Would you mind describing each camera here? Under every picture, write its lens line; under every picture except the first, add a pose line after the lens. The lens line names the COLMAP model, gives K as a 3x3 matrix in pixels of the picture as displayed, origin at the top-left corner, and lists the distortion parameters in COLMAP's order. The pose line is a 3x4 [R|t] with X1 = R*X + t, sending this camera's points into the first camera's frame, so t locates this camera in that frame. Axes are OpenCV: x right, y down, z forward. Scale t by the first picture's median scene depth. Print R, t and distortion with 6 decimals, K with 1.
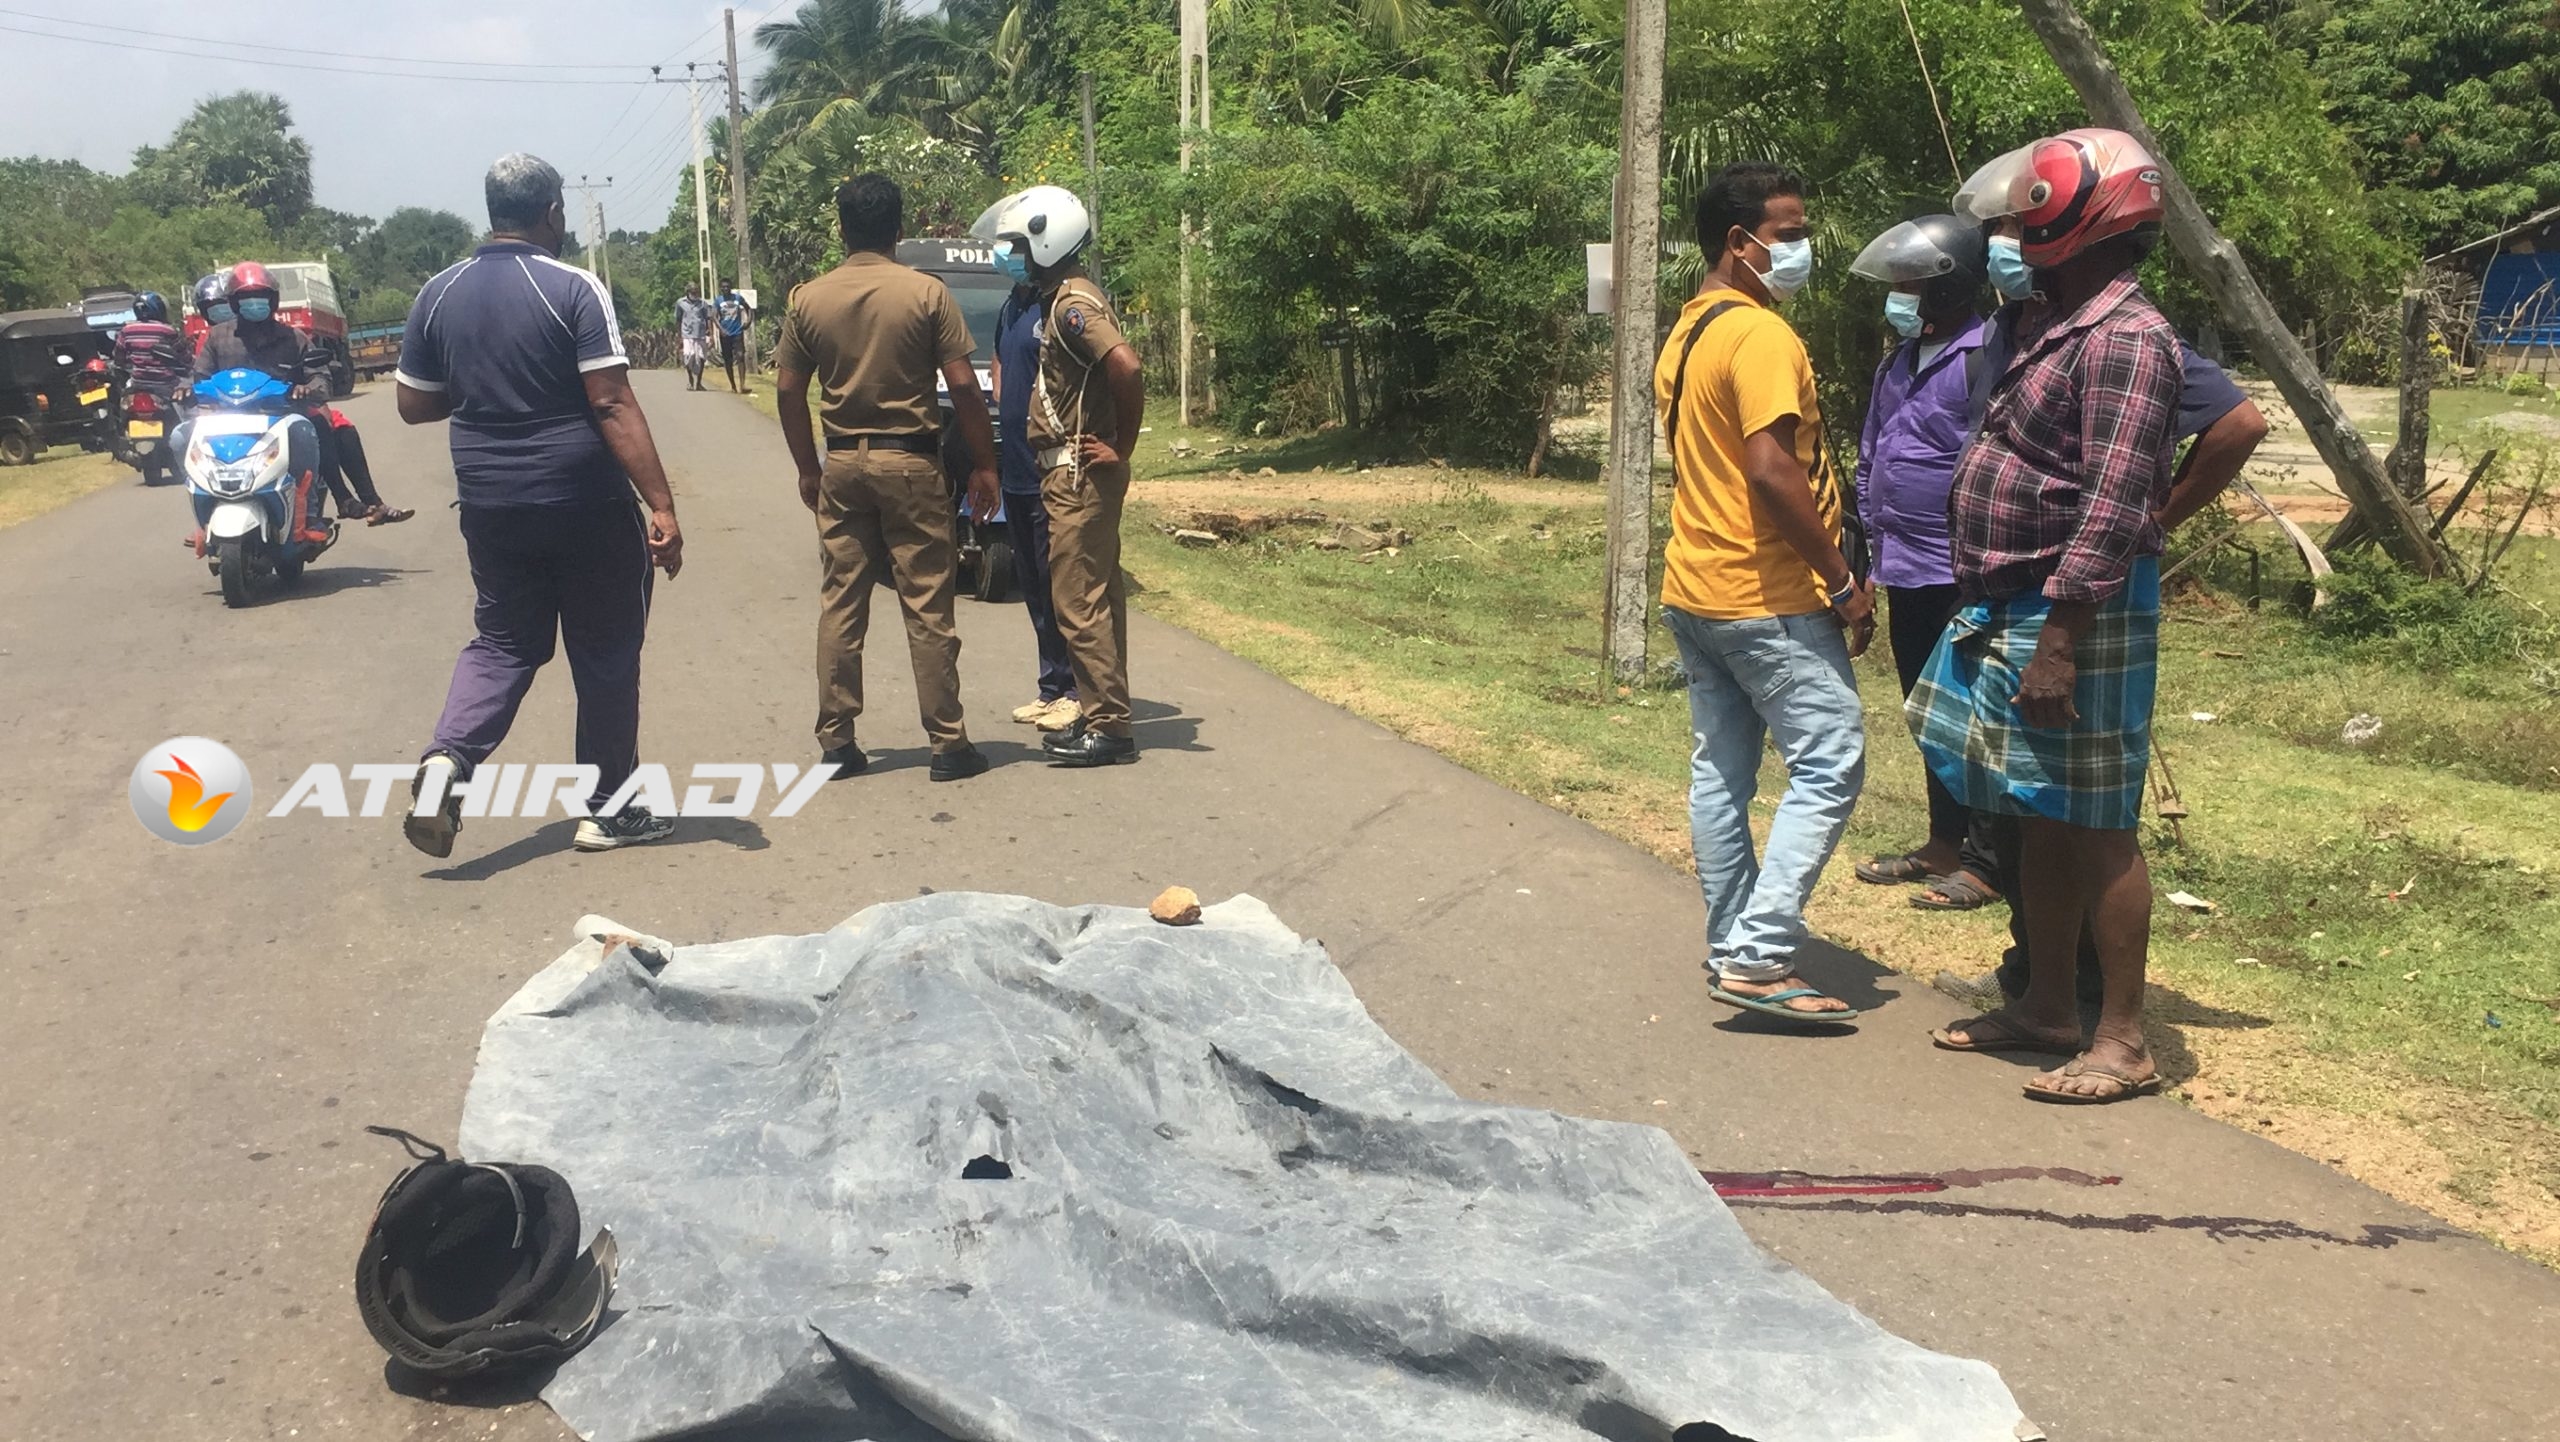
lens RADIAL K [[2645.2, 0, 1280.0], [0, 2645.2, 721.0], [0, 0, 1]] dist [0.075017, -0.099140]
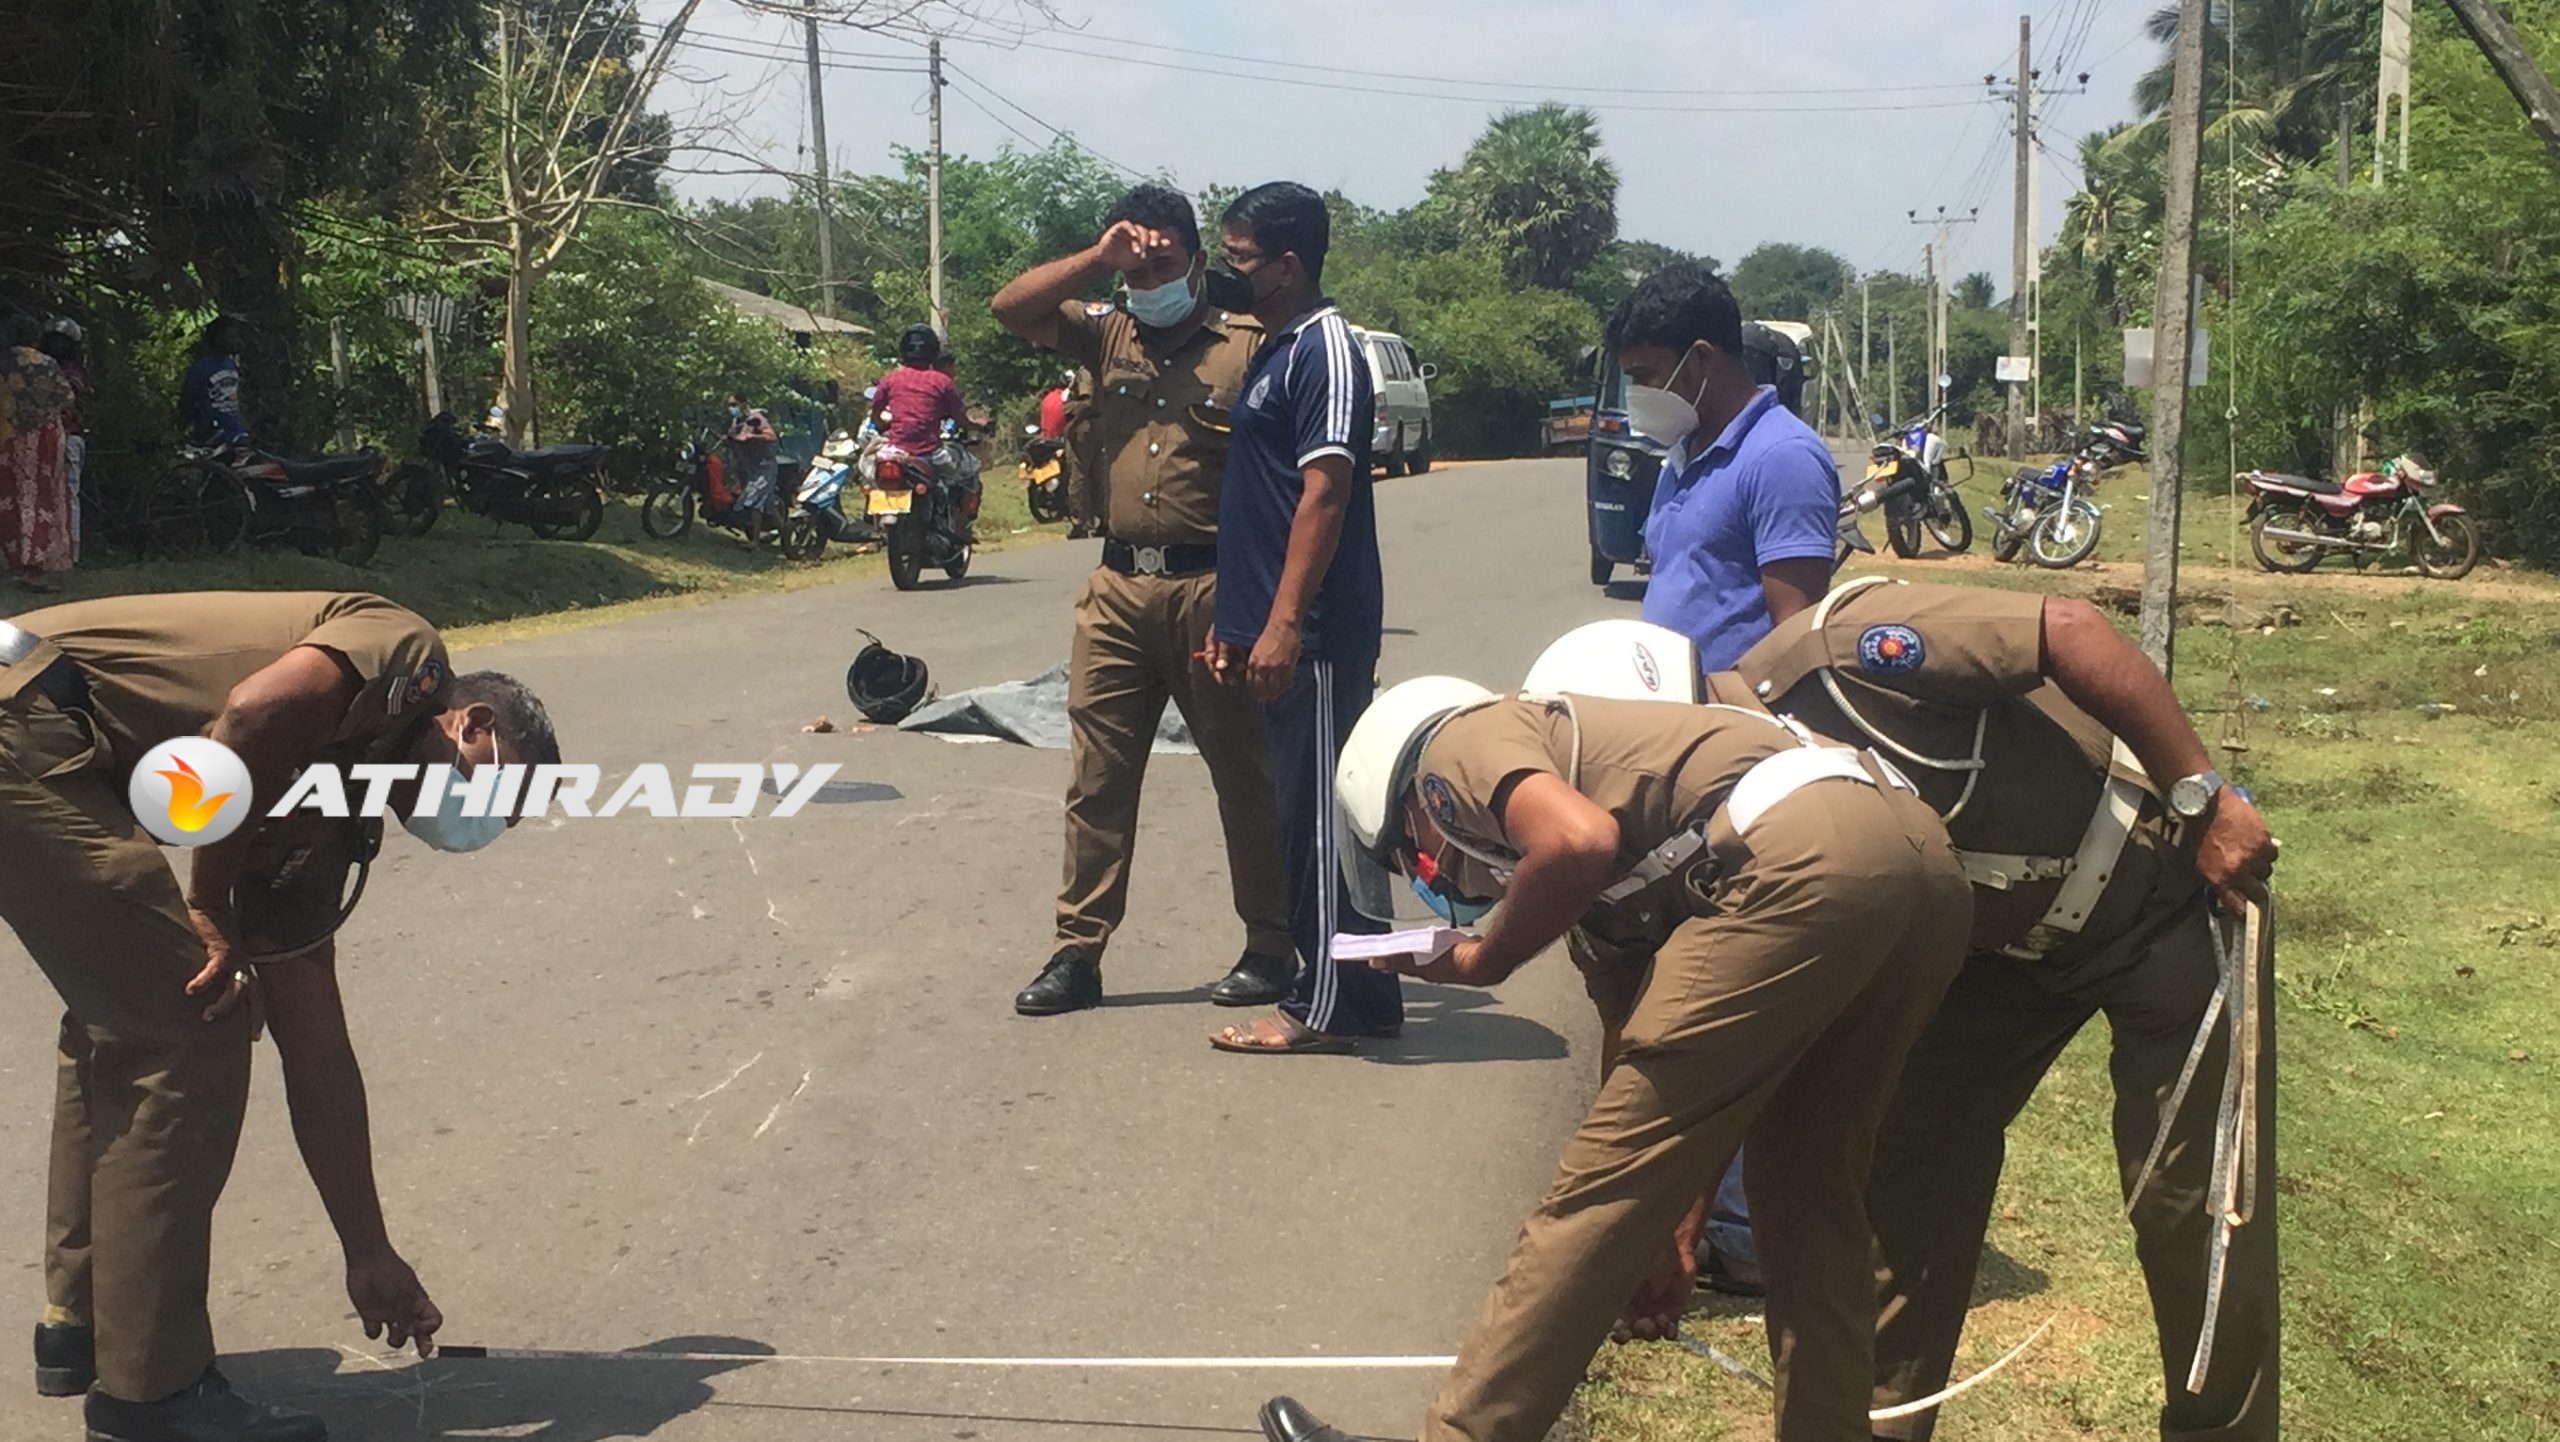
lens RADIAL K [[4374.1, 0, 1280.0], [0, 4374.1, 721.0], [0, 0, 1]] dist [0.187186, 0.037793]
pose [[0.892424, 0.062426, -0.446859, 0.145971], [-0.097478, 0.993669, -0.055857, 0.031323], [0.440543, 0.093407, 0.892859, -0.201343]]
